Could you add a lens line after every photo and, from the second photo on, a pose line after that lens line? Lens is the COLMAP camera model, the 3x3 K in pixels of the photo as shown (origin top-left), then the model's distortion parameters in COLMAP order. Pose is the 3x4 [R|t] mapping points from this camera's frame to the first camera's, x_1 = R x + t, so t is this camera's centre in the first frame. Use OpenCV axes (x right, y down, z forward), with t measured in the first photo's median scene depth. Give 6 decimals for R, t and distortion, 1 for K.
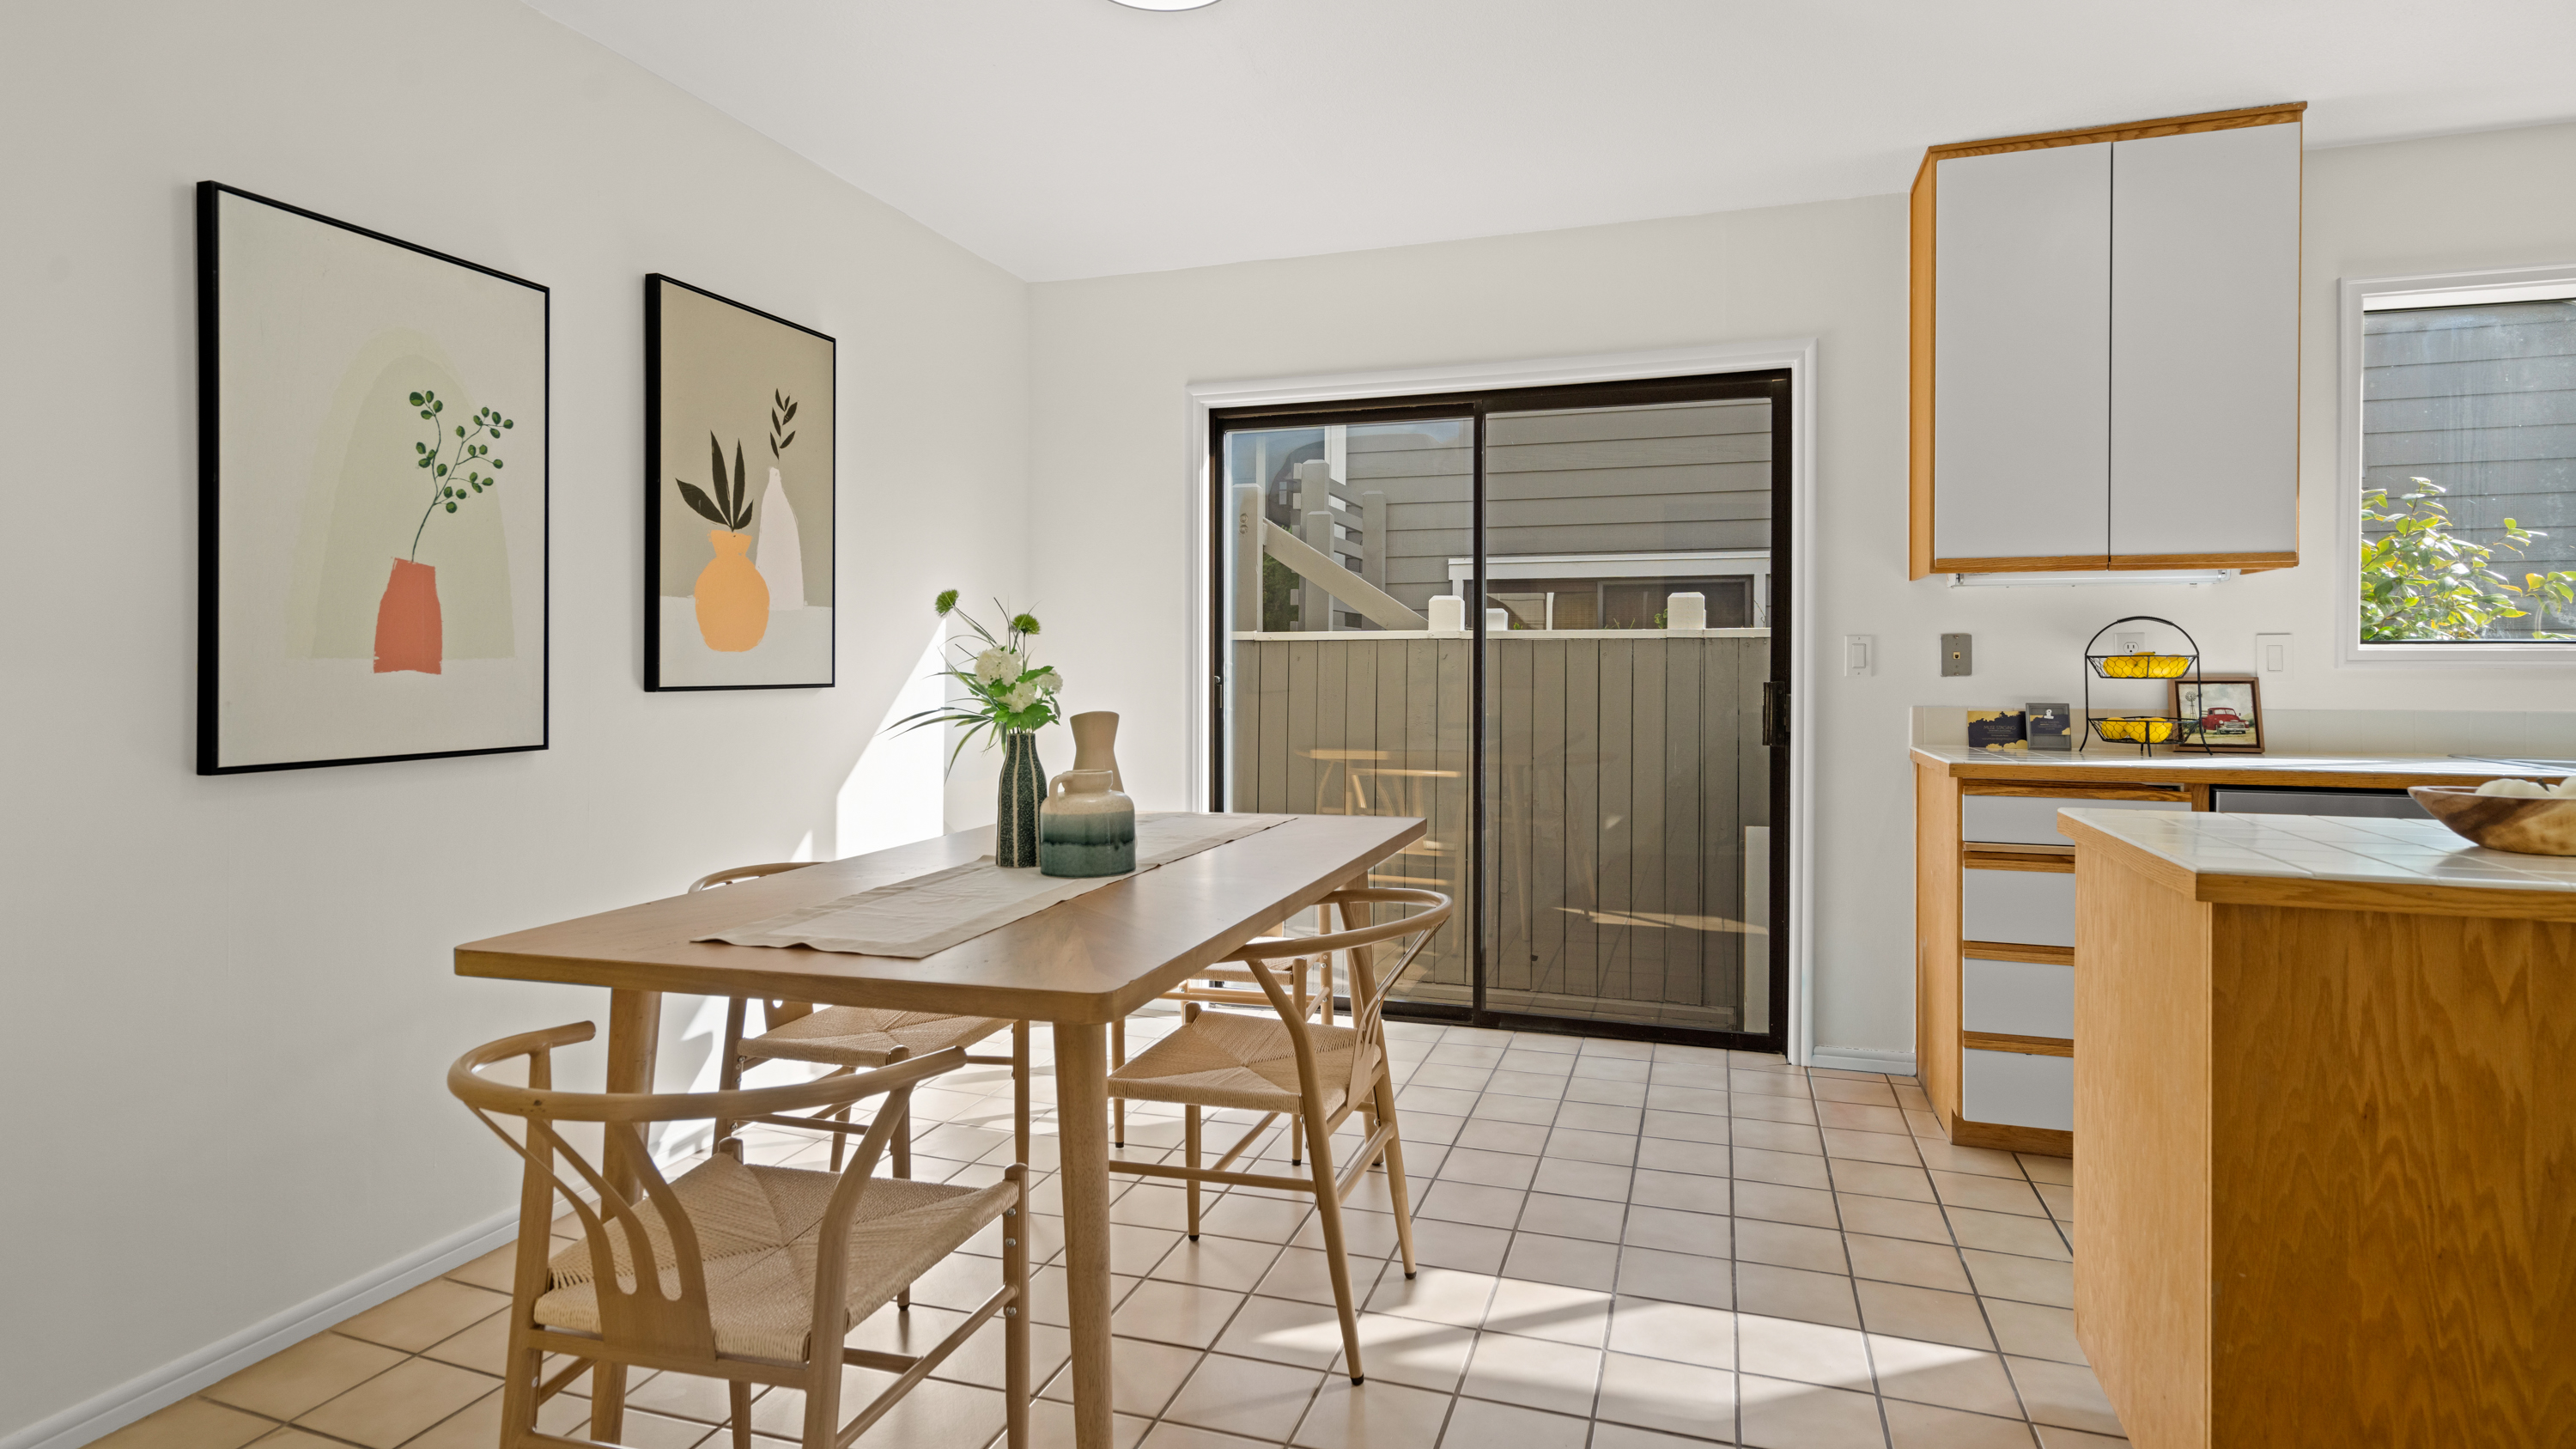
lens RADIAL K [[1319.5, 0, 1264.5], [0, 1319.5, 672.2], [0, 0, 1]] dist [-0.001508, -0.000038]
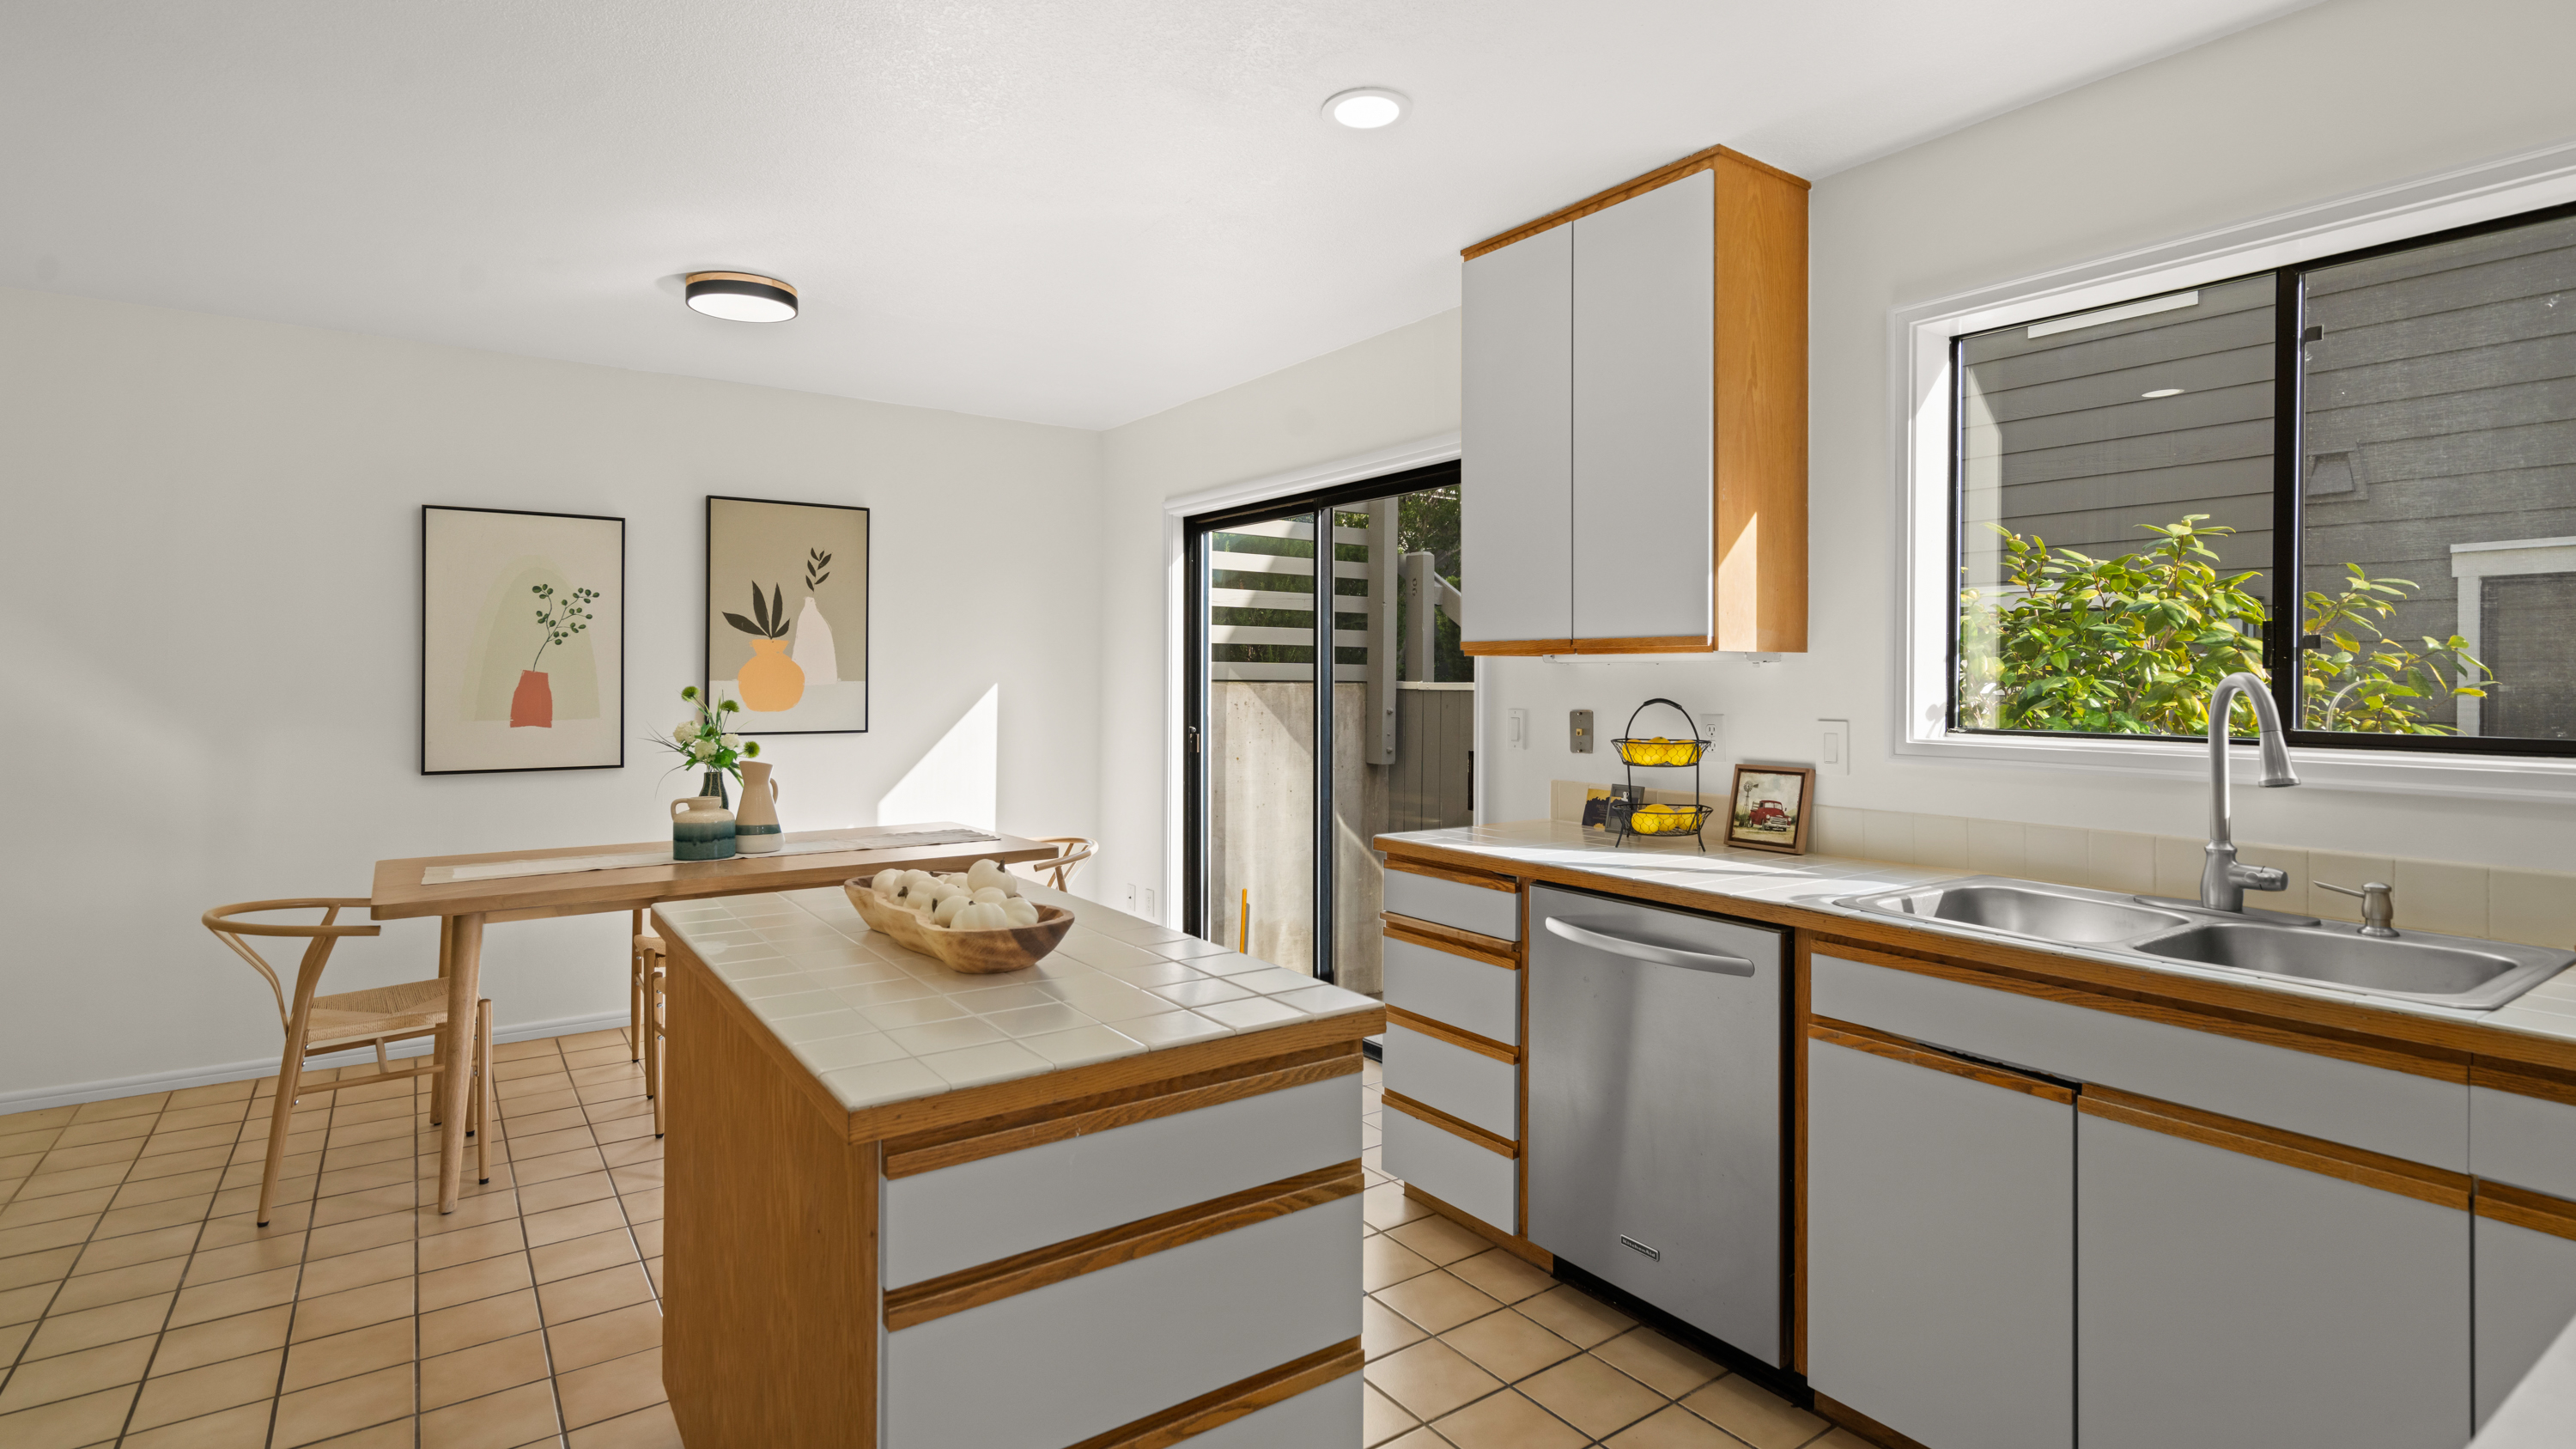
lens RADIAL K [[1251.0, 0, 1277.8], [0, 1251.0, 673.7], [0, 0, 1]] dist [-0.003332, 0.000035]
pose [[0.801802, 0.000404, -0.597590, 1.017929], [-0.006521, 0.999946, -0.008073, -0.053423], [0.597554, 0.010369, 0.801761, 0.119110]]
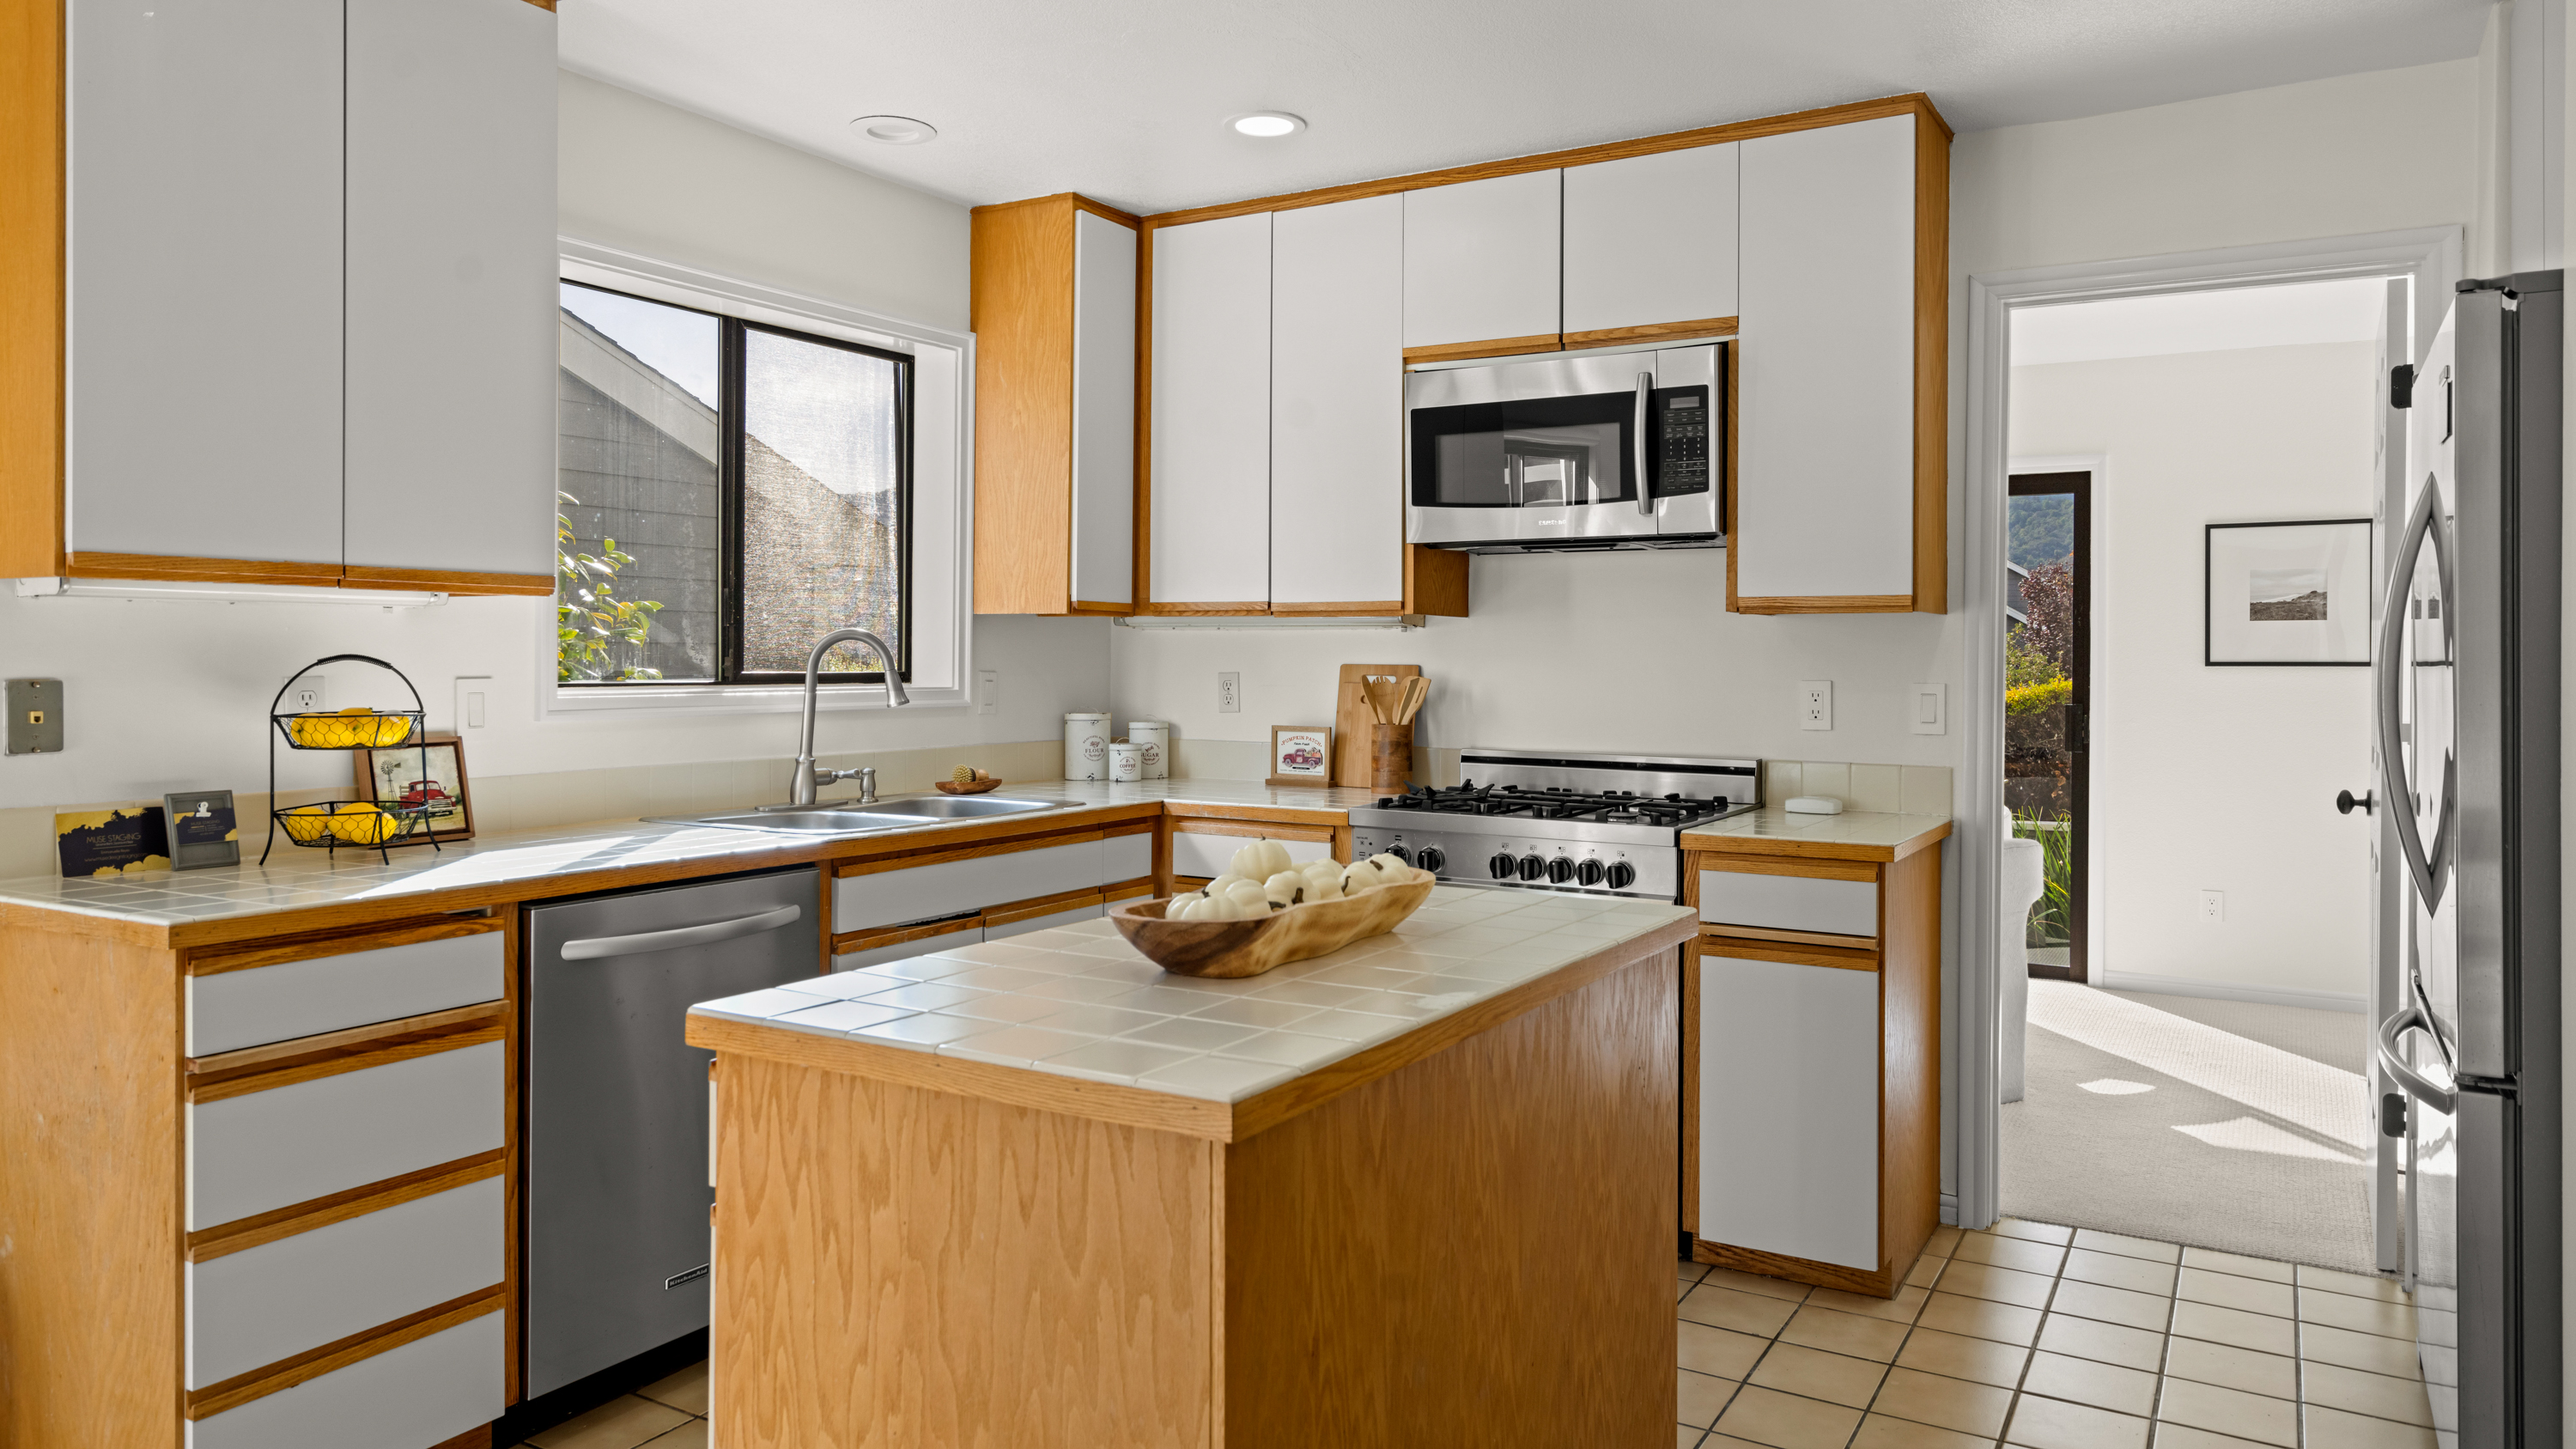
lens RADIAL K [[1663.1, 0, 1302.0], [0, 1663.1, 657.1], [0, 0, 1]] dist [0.000660, 0.000381]
pose [[0.201280, 0.000094, 0.979534, -0.072587], [0.004259, 0.999990, -0.000971, -0.039992], [-0.979524, 0.004368, 0.201278, 0.364386]]
